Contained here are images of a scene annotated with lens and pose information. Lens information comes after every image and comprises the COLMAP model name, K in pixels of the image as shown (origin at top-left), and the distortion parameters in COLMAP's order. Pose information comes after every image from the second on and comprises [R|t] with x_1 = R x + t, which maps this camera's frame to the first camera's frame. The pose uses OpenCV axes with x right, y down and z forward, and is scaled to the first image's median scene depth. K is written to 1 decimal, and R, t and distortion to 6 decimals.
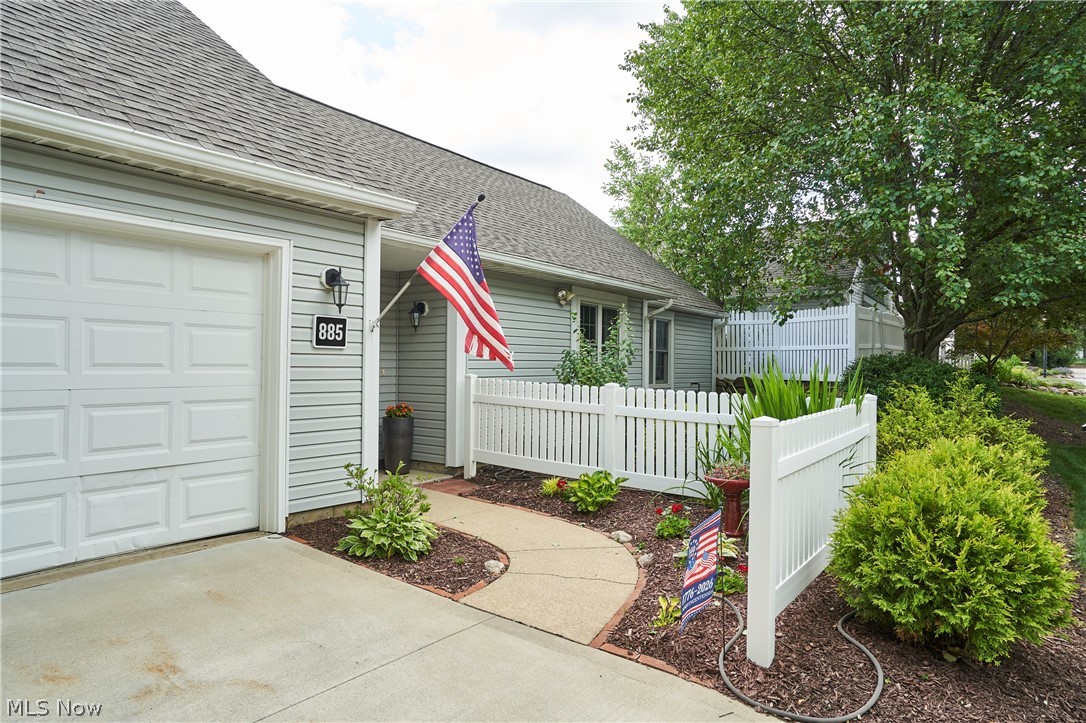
lens RADIAL K [[715.5, 0, 543.0], [0, 715.5, 361.5], [0, 0, 1]] dist [0.000706, 0.000301]
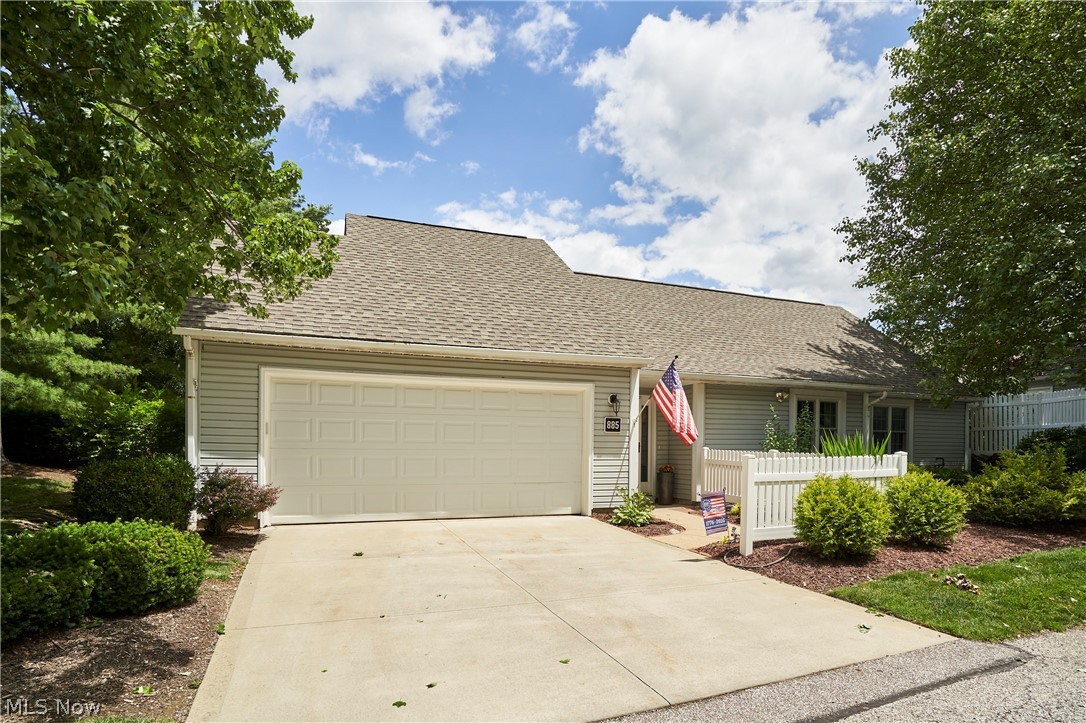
lens RADIAL K [[546.8, 0, 543.0], [0, 546.8, 361.5], [0, 0, 1]] dist [-0.047266, 0.000003]
pose [[0.871273, -0.078382, -0.484500, 0.325946], [0.003487, 0.988129, -0.153588, 0.020692], [0.490786, 0.132128, 0.861203, -0.527101]]
